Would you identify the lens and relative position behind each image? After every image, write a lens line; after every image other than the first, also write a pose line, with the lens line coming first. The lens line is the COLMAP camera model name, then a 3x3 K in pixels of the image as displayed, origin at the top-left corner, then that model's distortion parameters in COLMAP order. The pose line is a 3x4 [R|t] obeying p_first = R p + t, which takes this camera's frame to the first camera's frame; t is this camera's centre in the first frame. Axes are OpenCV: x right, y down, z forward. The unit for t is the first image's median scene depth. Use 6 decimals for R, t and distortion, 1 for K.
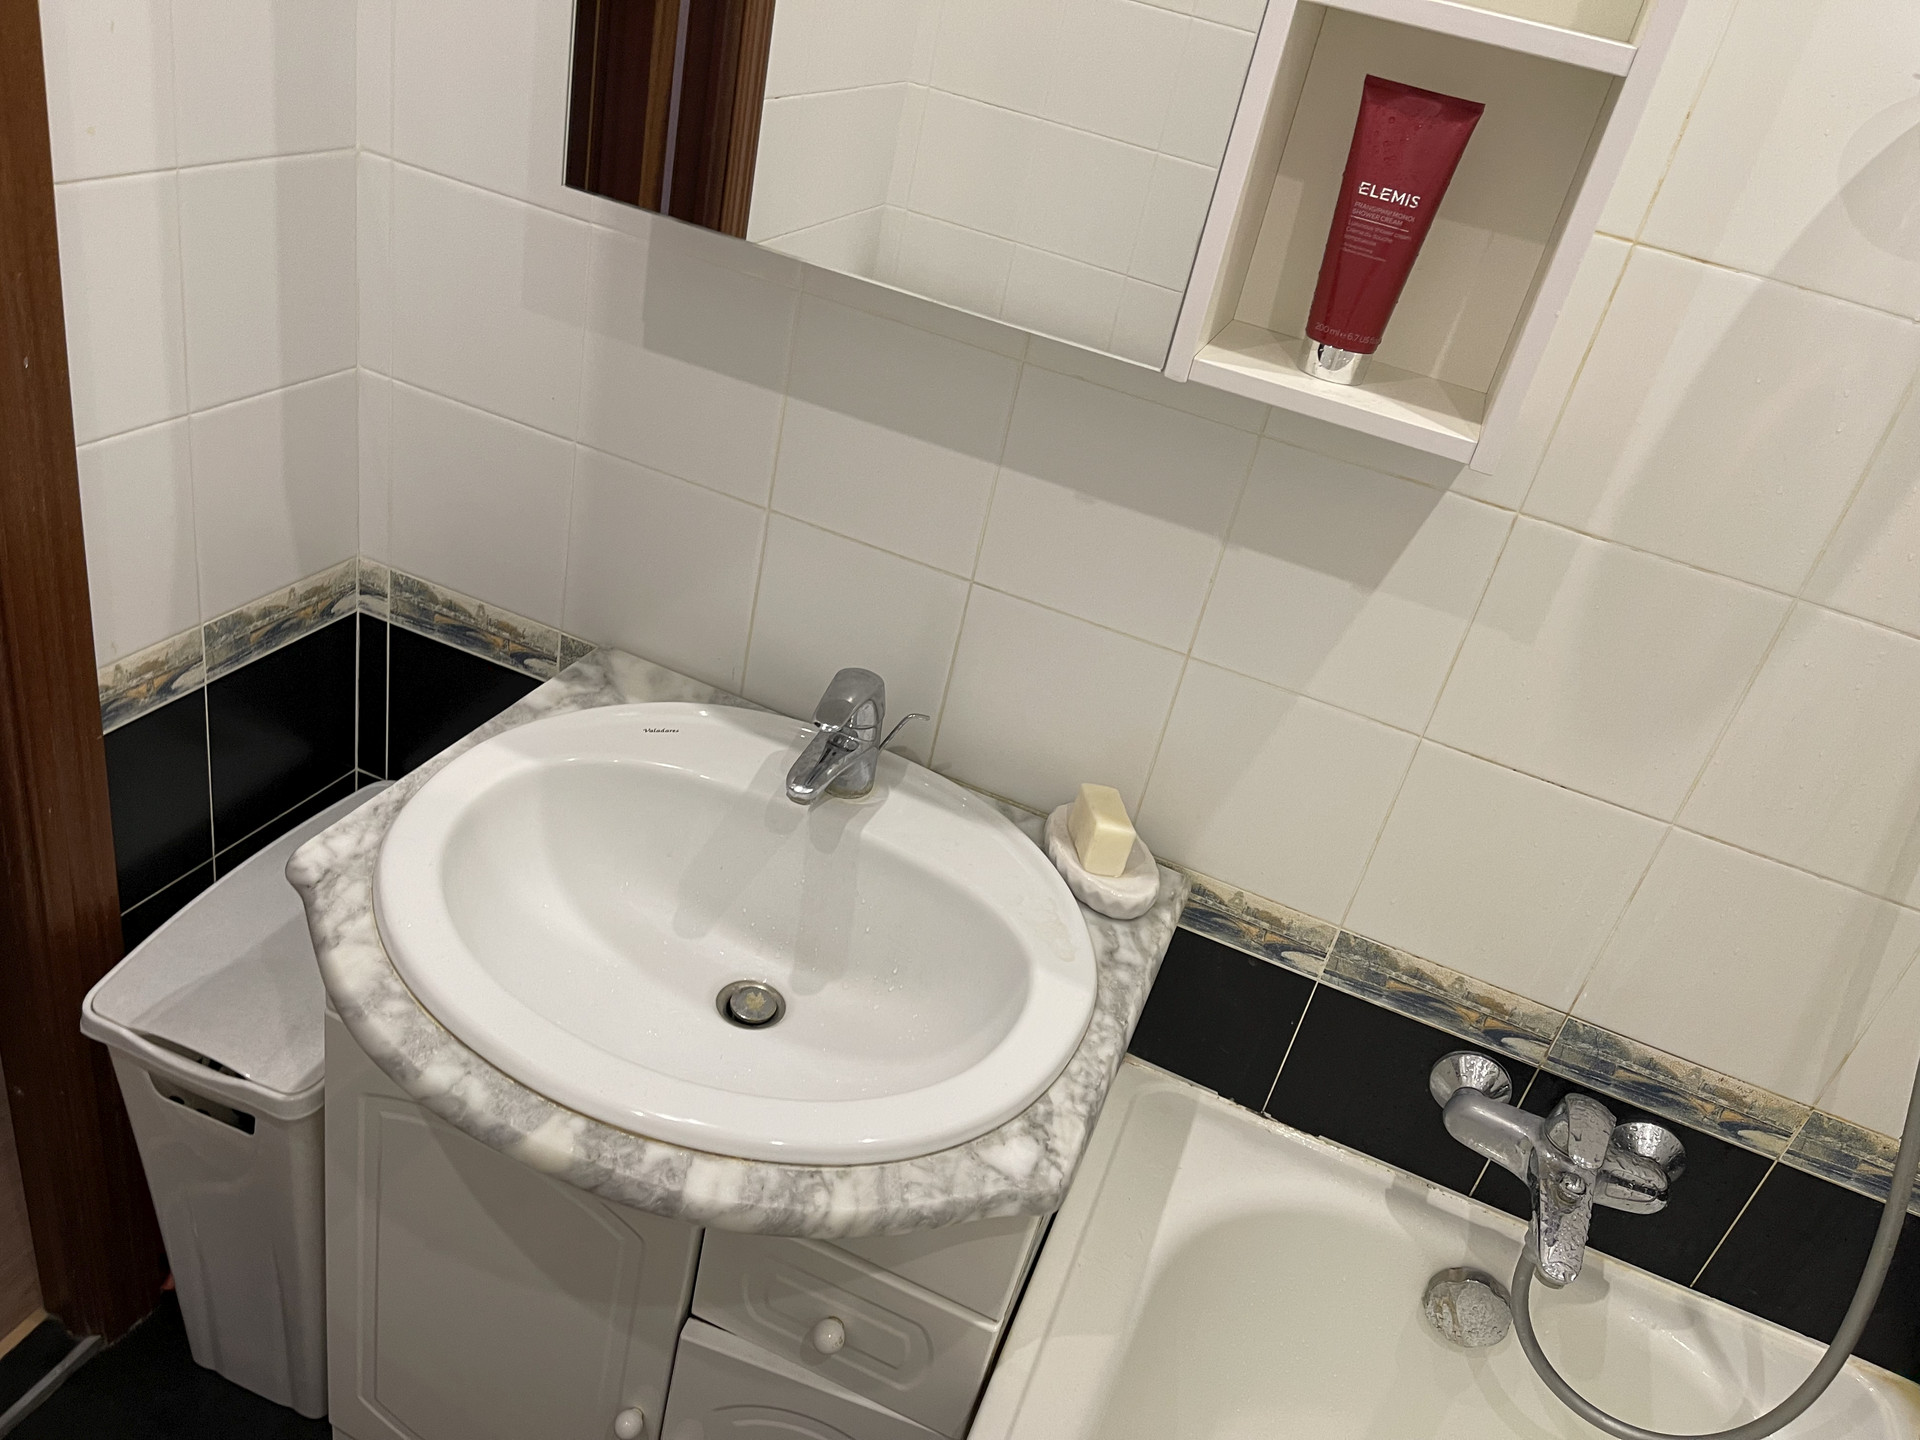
lens RADIAL K [[1459.4, 0, 984.1], [0, 1459.4, 708.7], [0, 0, 1]] dist [0.072839, -0.099195]
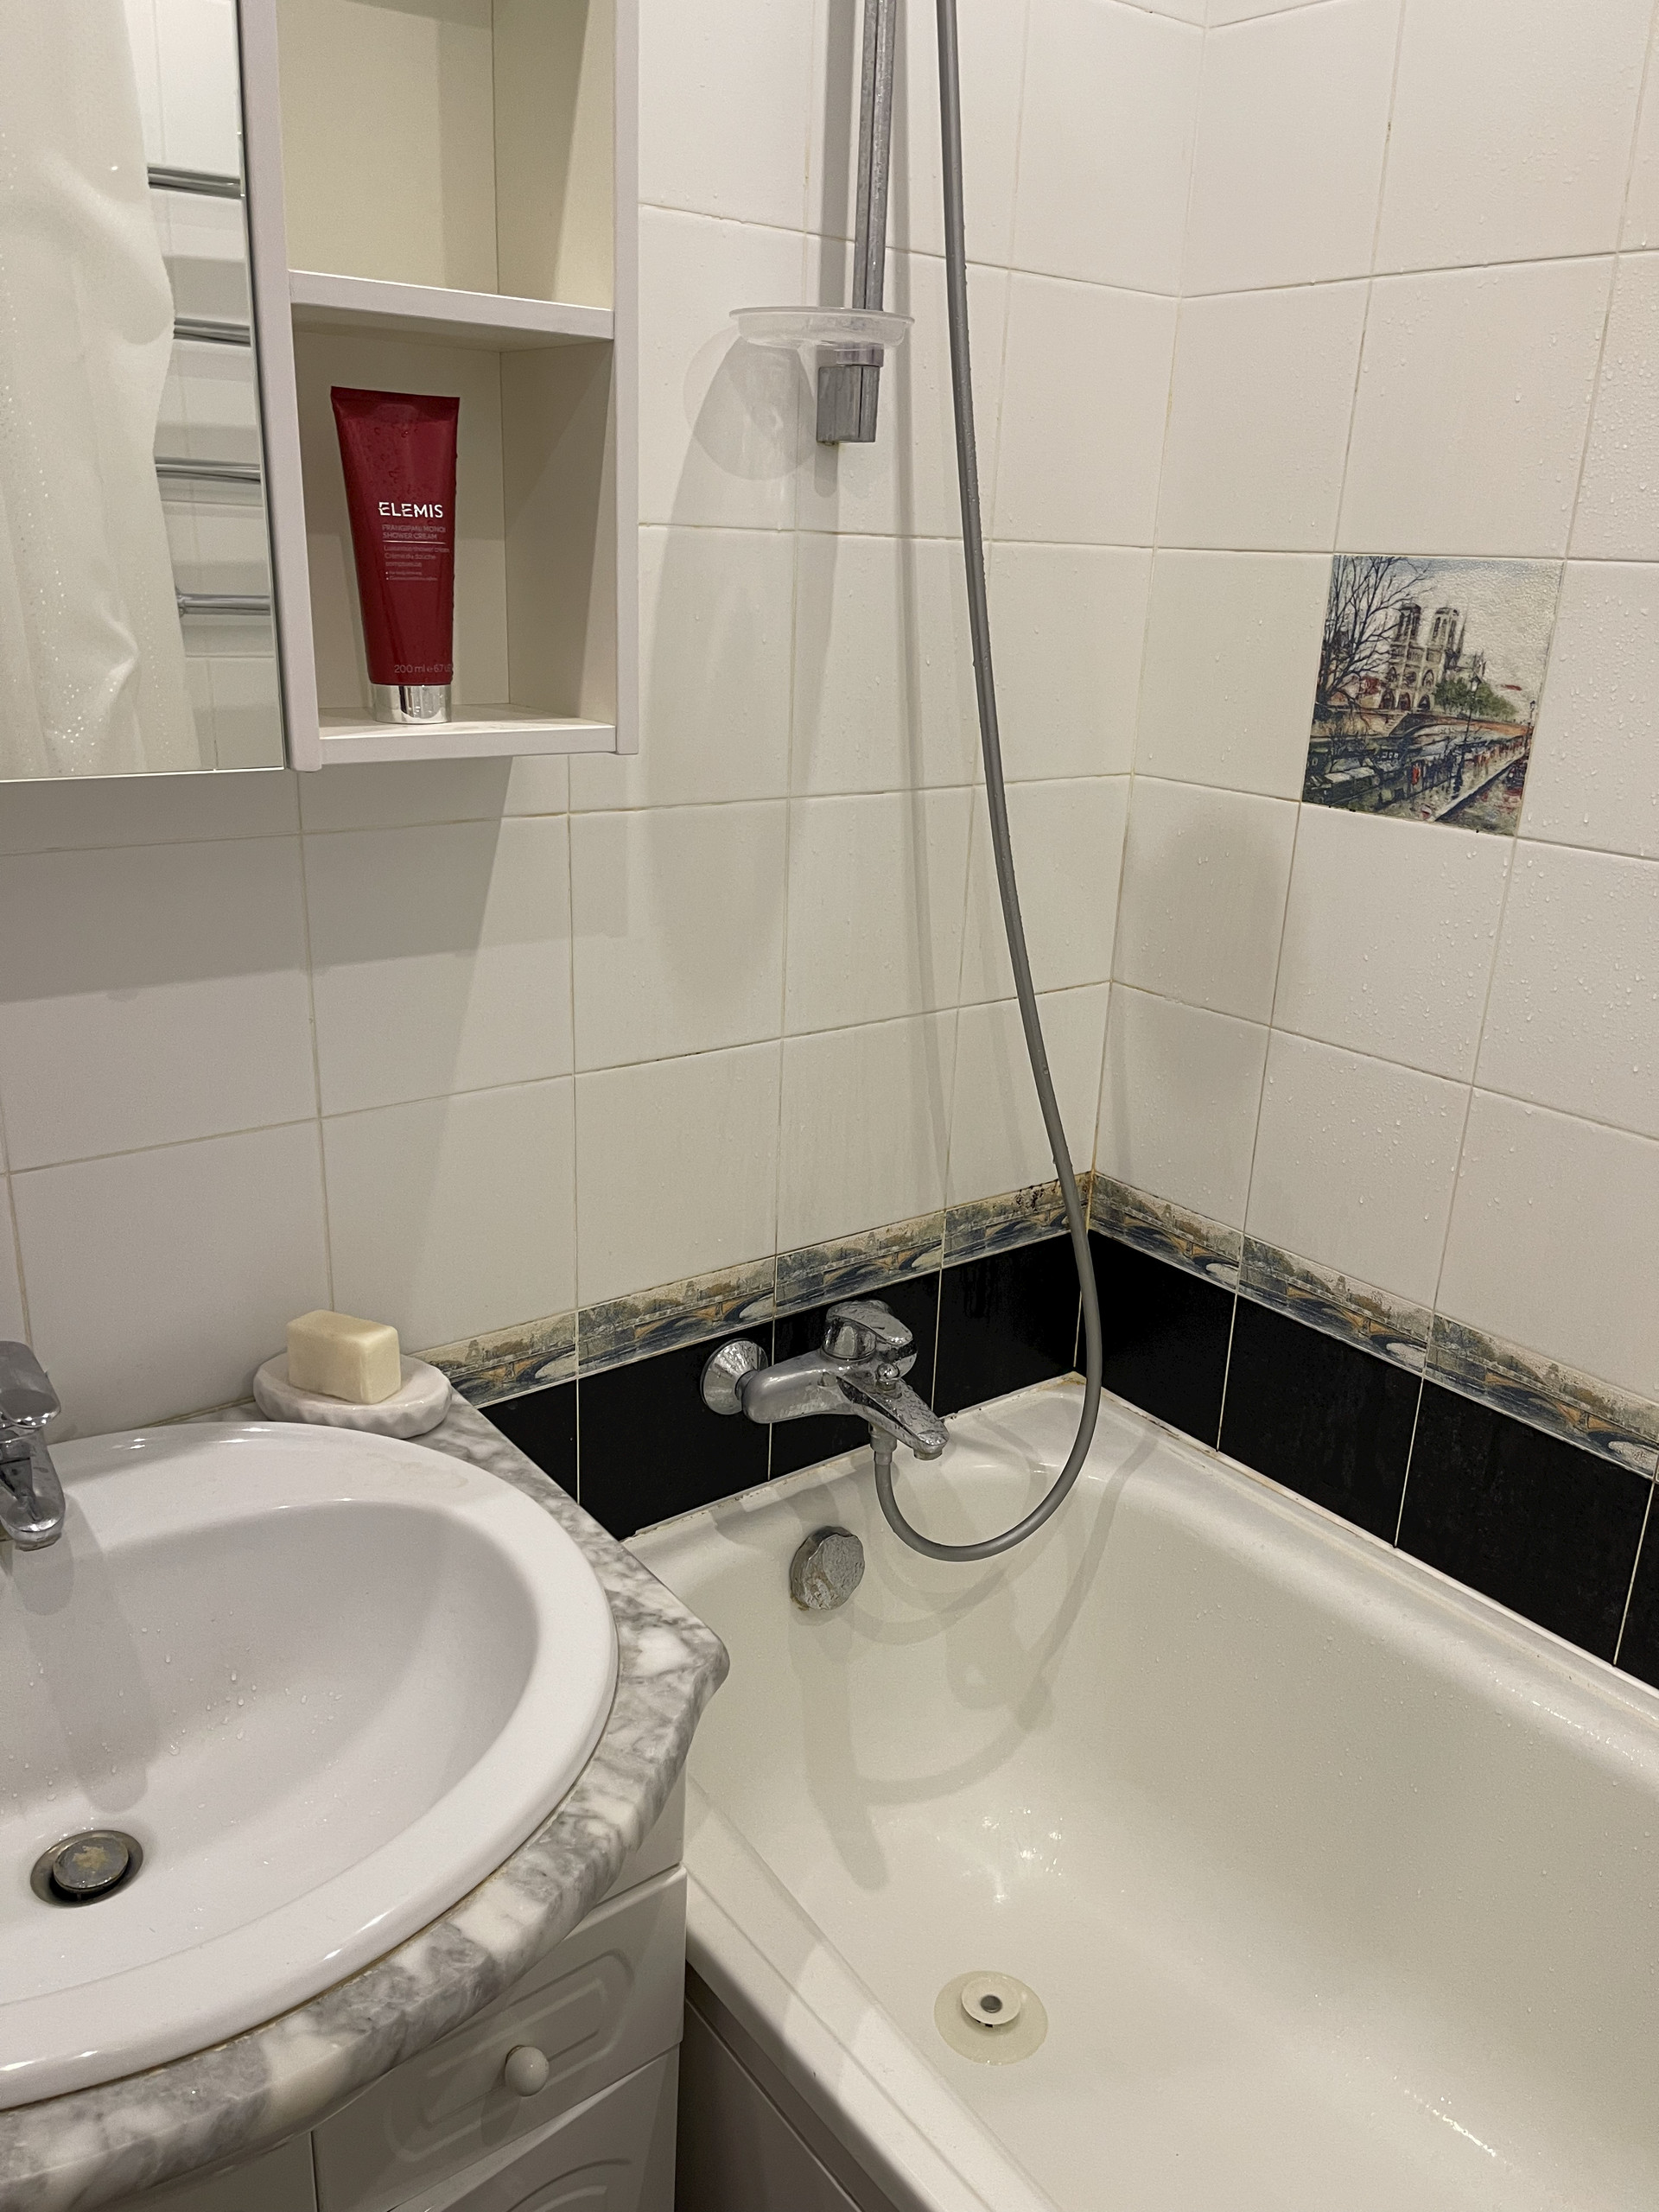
lens RADIAL K [[1681.4, 0, 823.1], [0, 1681.4, 1110.3], [0, 0, 1]] dist [0.072839, -0.099195]
pose [[0.530292, -0.442558, 0.723141, -0.411145], [0.481882, 0.859109, 0.172397, -0.069816], [-0.697553, 0.257048, 0.668839, 0.171488]]
